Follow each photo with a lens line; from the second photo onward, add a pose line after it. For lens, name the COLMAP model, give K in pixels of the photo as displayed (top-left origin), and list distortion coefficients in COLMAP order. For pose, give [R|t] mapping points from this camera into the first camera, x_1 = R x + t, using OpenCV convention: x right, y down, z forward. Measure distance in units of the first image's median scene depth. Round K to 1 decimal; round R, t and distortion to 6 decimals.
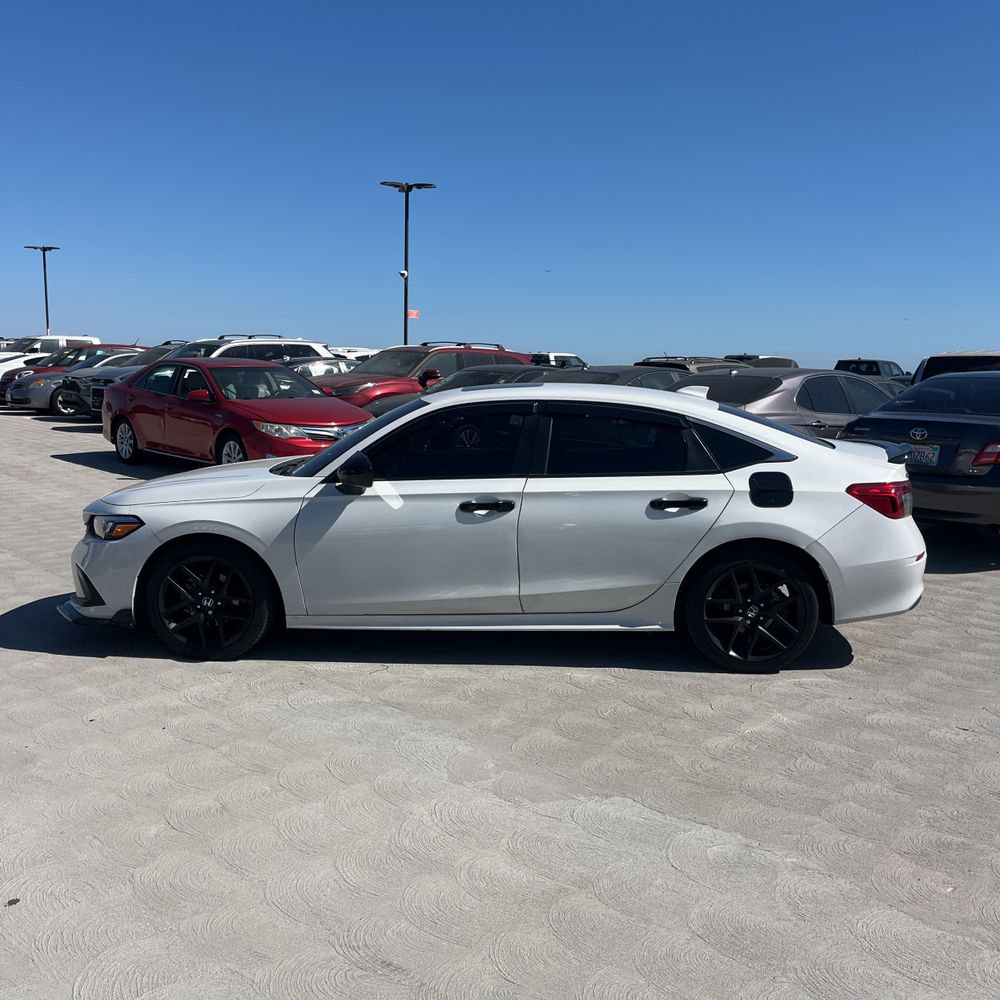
lens RADIAL K [[1017.9, 0, 500.9], [0, 1017.9, 492.7], [0, 0, 1]] dist [0.019353, 0.000000]
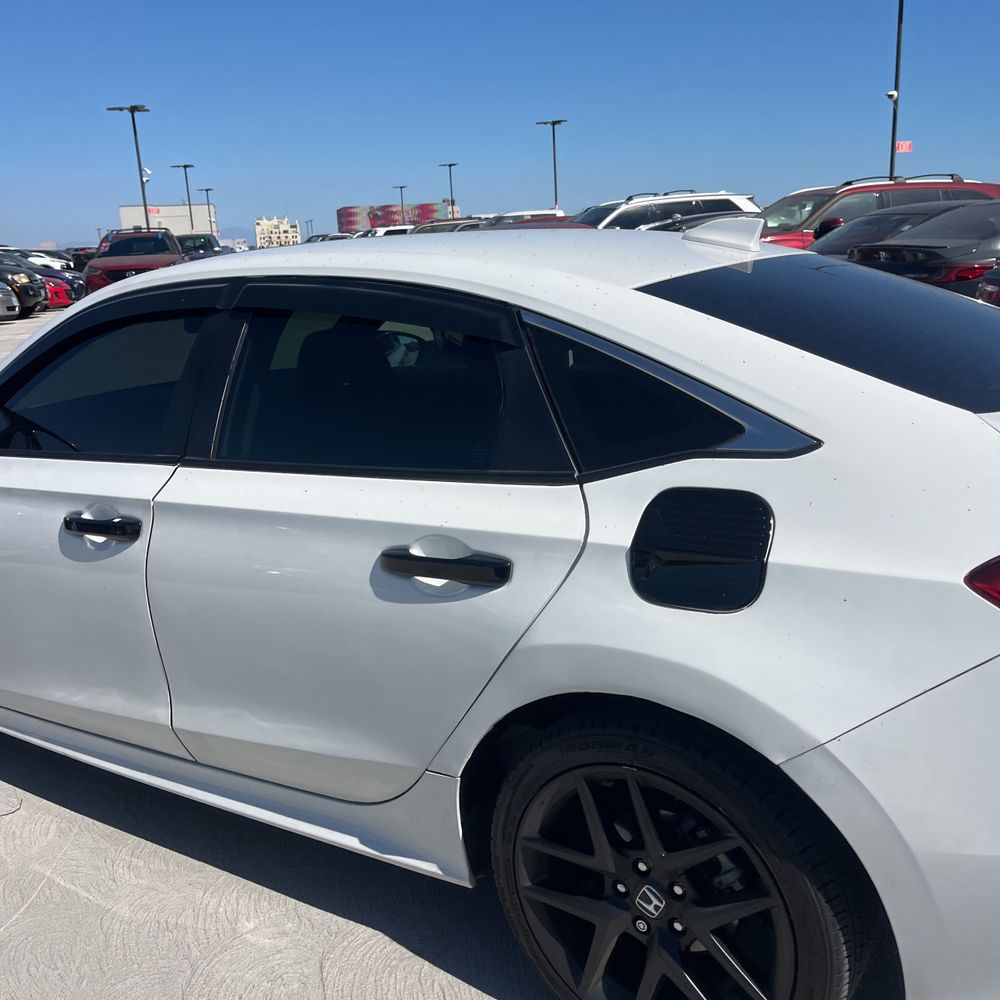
lens RADIAL K [[1017.9, 0, 495.9], [0, 1017.9, 496.0], [0, 0, 1]] dist [0.019353, 0.000000]
pose [[0.857102, 0.065628, -0.510949, 0.358823], [0.002041, 0.991411, 0.130764, -0.057663], [0.515142, -0.113121, 0.849607, 0.695009]]
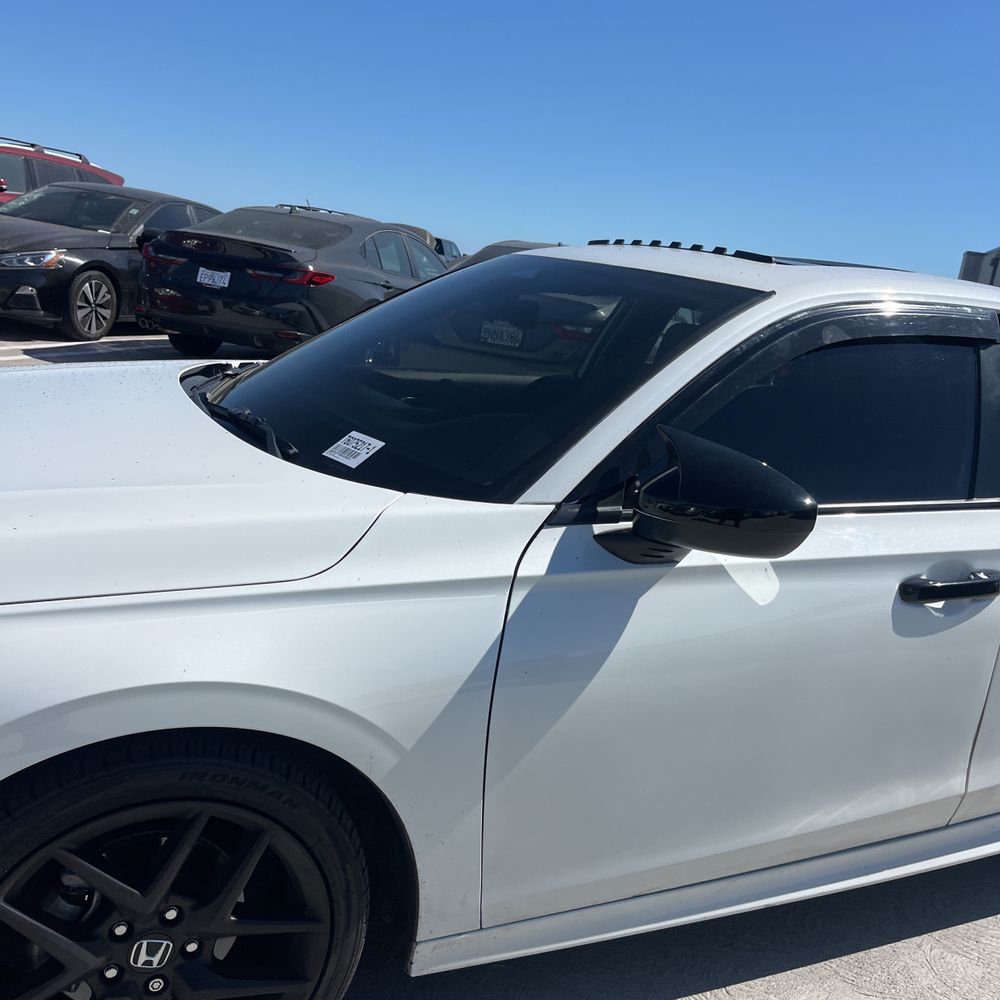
lens RADIAL K [[1017.9, 0, 496.2], [0, 1017.9, 497.4], [0, 0, 1]] dist [0.019353, 0.000000]
pose [[0.871238, -0.003042, 0.490852, -0.345854], [-0.065543, 0.990305, 0.122474, -0.055242], [-0.486466, -0.138875, 0.862592, 0.743197]]
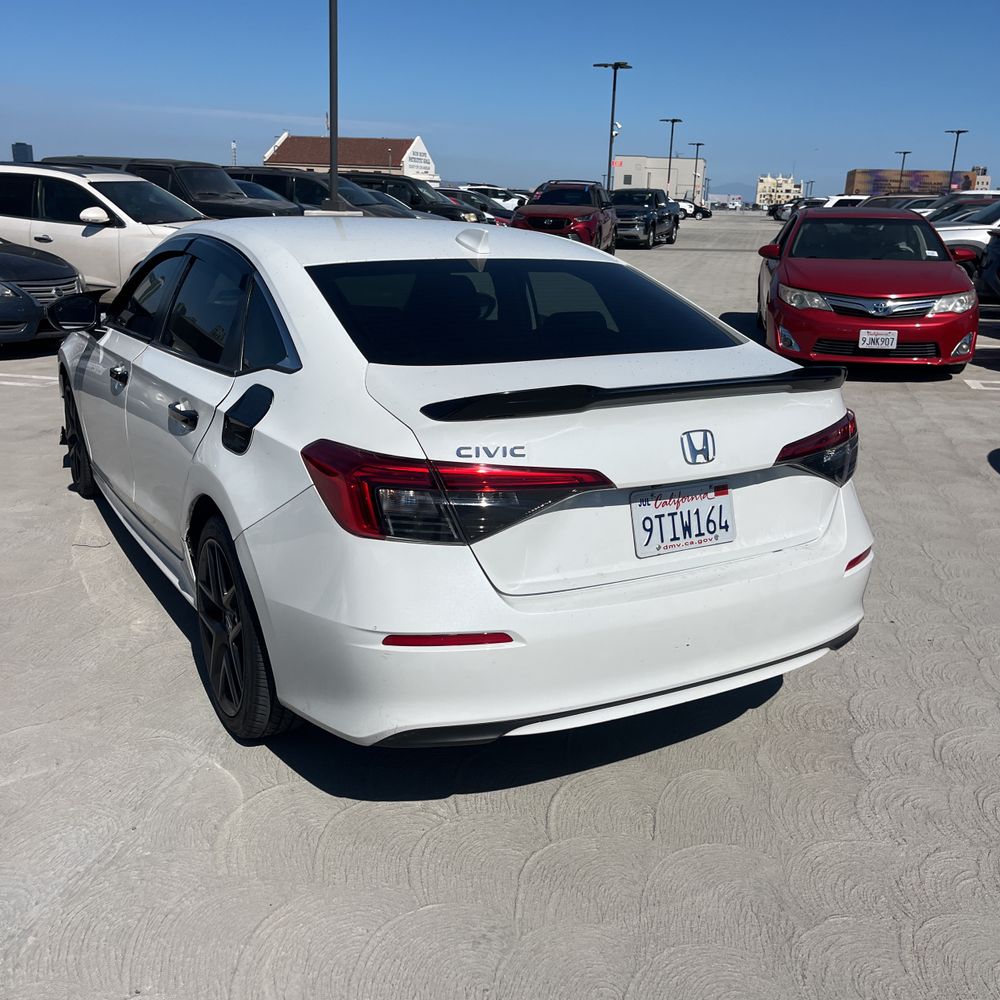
lens RADIAL K [[1017.9, 0, 502.1], [0, 1017.9, 509.9], [0, 0, 1]] dist [0.019353, 0.000000]
pose [[0.539846, 0.244695, -0.805413, 0.766006], [-0.127530, 0.969547, 0.209082, -0.083660], [0.832047, -0.010158, 0.554612, 0.801140]]
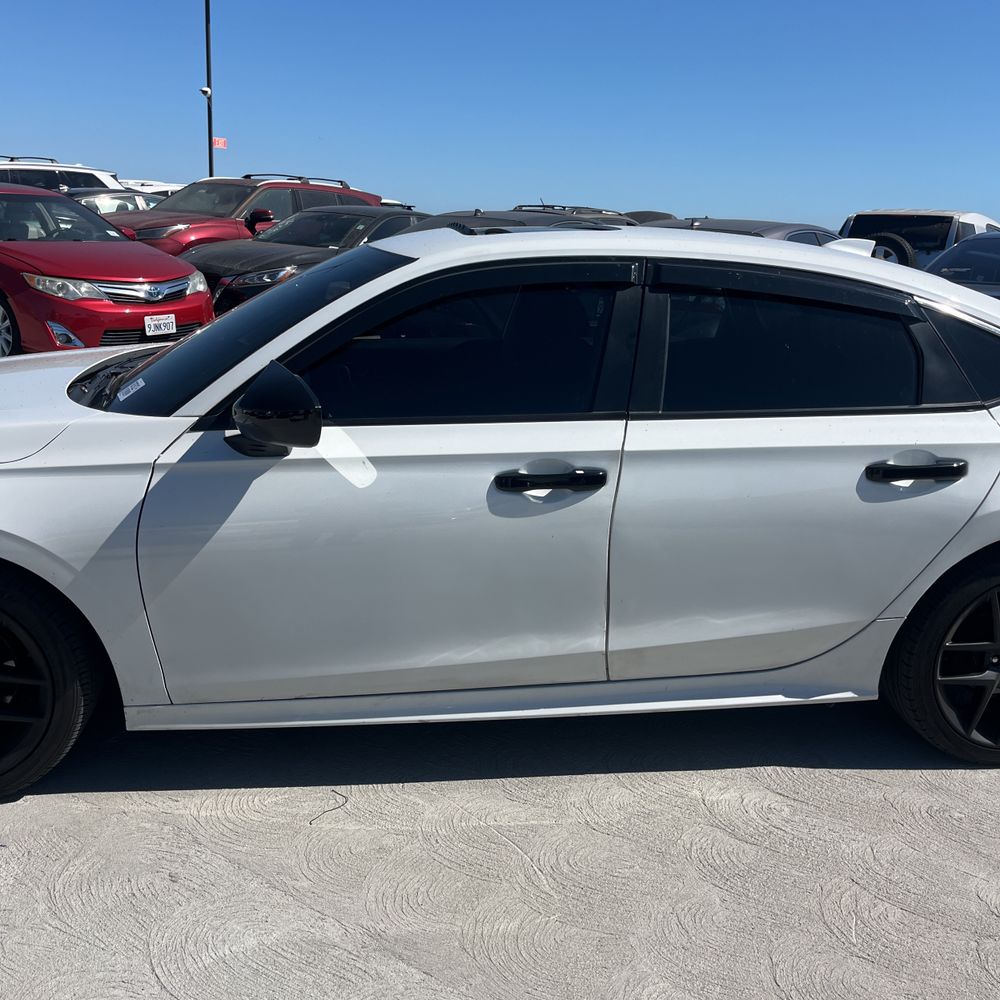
lens RADIAL K [[1017.9, 0, 497.5], [0, 1017.9, 501.8], [0, 0, 1]] dist [0.019353, 0.000000]
pose [[0.982288, -0.019245, 0.186389, -0.127523], [-0.008531, 0.989087, 0.147084, -0.046995], [-0.187185, -0.146069, 0.971404, 0.520550]]
